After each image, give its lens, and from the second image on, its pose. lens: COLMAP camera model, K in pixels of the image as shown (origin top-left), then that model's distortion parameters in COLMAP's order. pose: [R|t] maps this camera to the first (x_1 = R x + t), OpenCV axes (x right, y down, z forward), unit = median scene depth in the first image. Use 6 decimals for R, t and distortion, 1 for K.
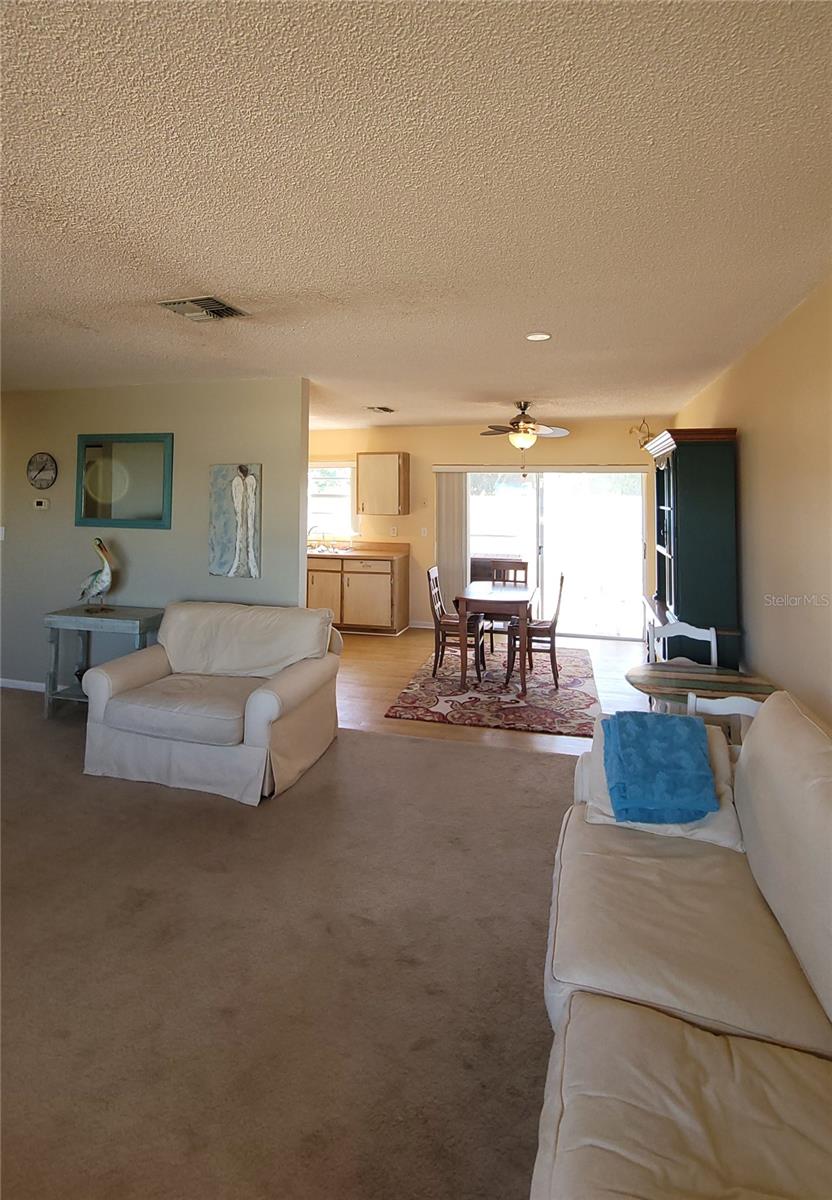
lens RADIAL K [[605.7, 0, 411.7], [0, 605.7, 464.9], [0, 0, 1]] dist [-0.003031, 0.000159]
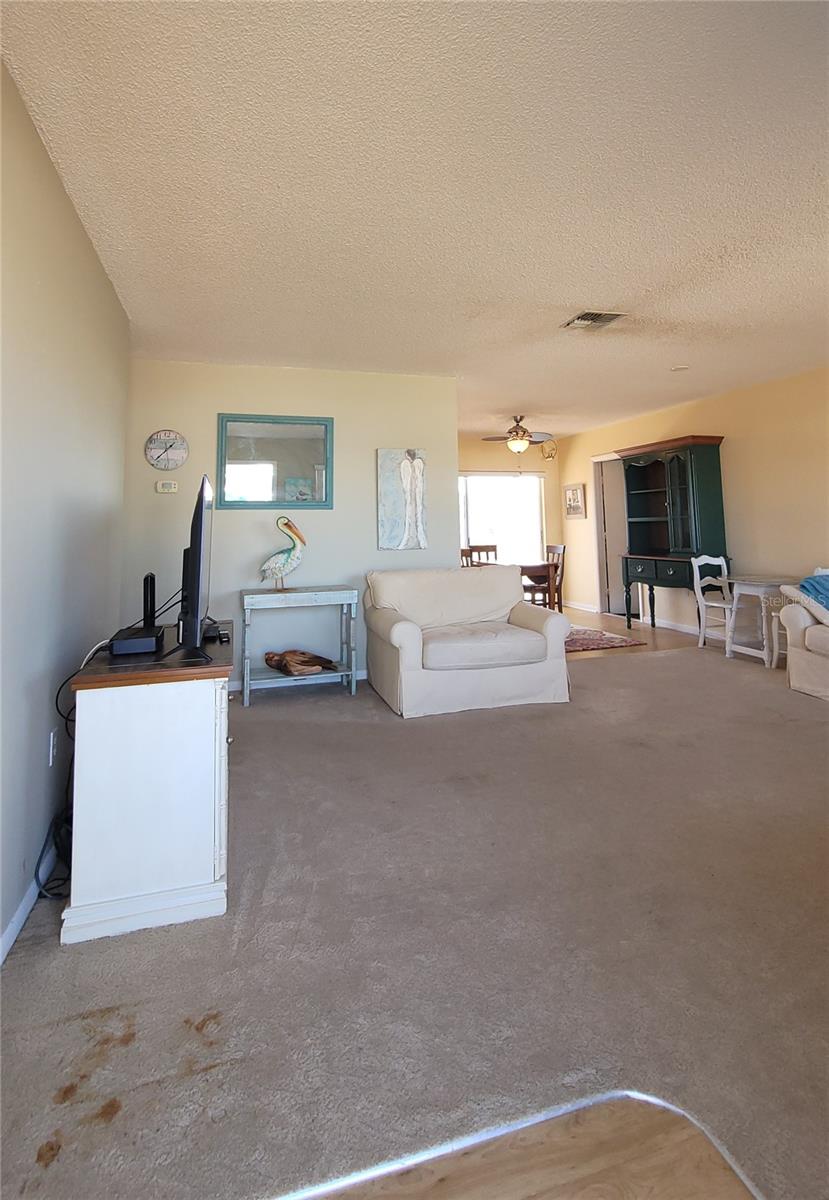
lens RADIAL K [[605.7, 0, 410.2], [0, 605.7, 464.9], [0, 0, 1]] dist [-0.003031, 0.000159]
pose [[0.843797, 0.031052, 0.535764, -0.884584], [-0.001630, 0.998468, -0.055302, 0.091354], [-0.536661, 0.045790, 0.842555, 0.048431]]
